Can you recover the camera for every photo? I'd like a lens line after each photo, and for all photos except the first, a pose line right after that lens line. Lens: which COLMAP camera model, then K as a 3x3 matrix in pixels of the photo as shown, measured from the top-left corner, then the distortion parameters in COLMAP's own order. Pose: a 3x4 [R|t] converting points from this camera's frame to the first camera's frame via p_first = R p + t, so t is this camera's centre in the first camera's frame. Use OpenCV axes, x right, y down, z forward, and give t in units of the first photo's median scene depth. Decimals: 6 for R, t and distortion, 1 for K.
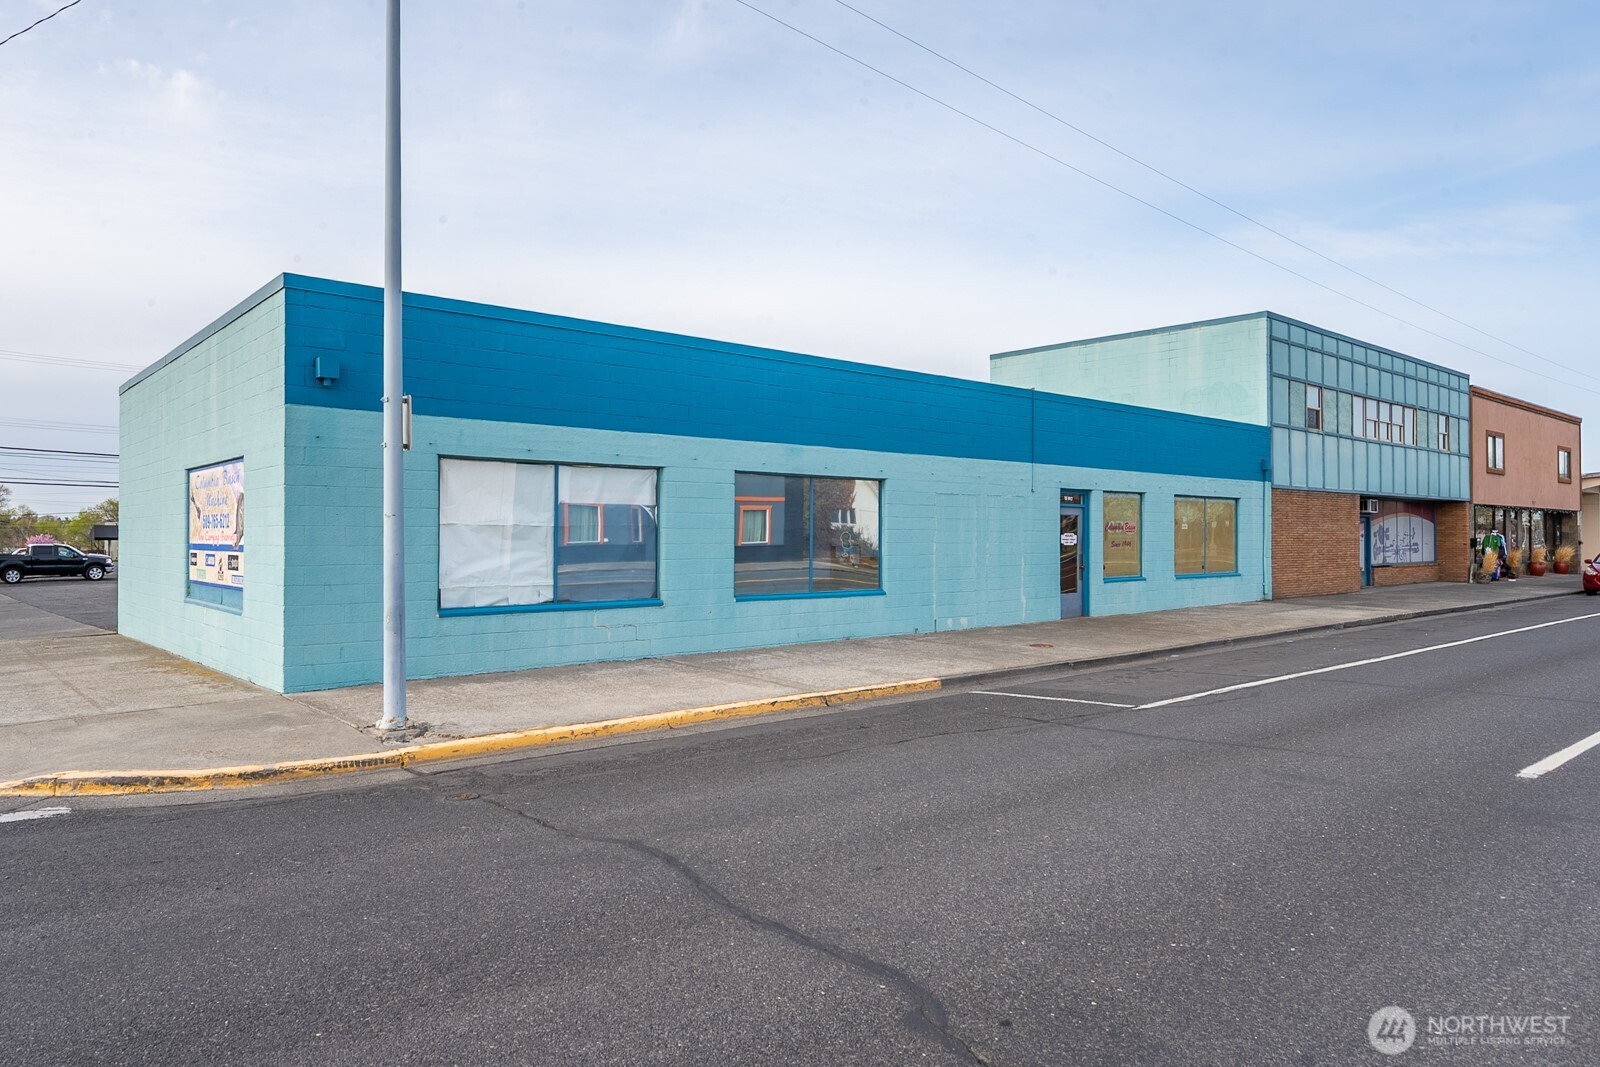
lens RADIAL K [[1065.2, 0, 896.7], [0, 1065.2, 524.3], [0, 0, 1]] dist [-0.005636, 0.000269]
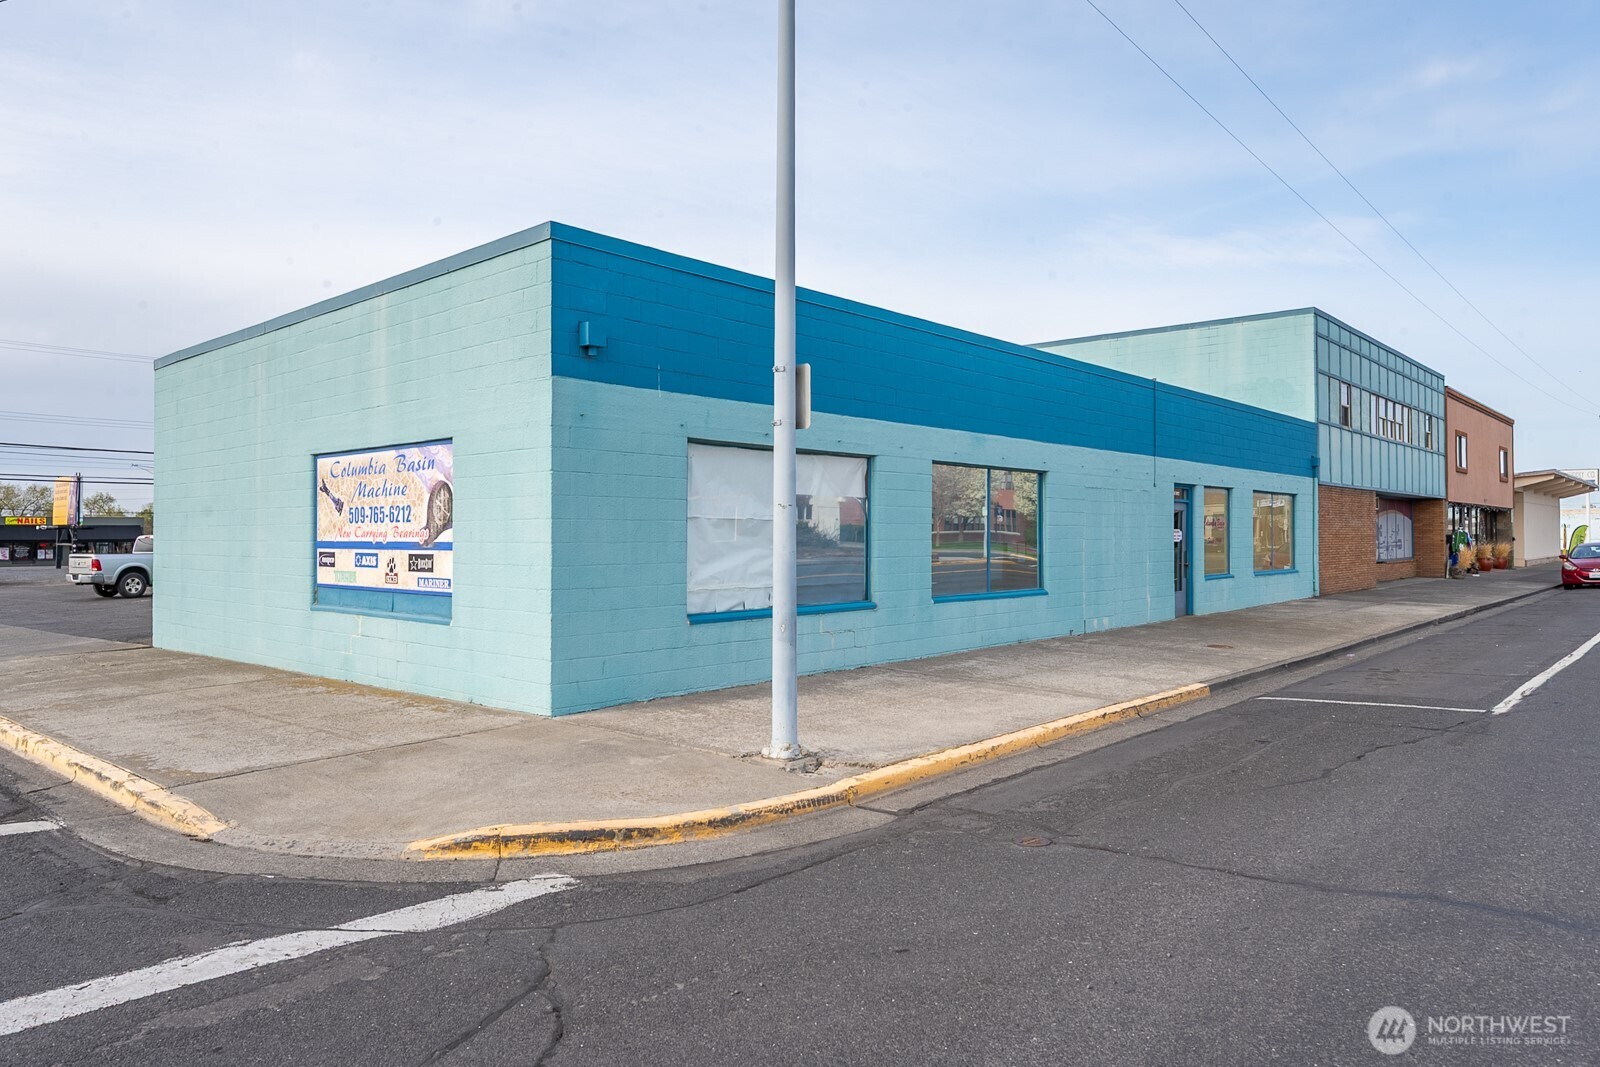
lens RADIAL K [[1065.2, 0, 844.3], [0, 1065.2, 526.0], [0, 0, 1]] dist [-0.005636, 0.000269]
pose [[0.993237, 0.000066, 0.116105, -0.333318], [-0.000460, 0.999994, 0.003364, 0.002836], [-0.116104, -0.003394, 0.993231, 0.095813]]
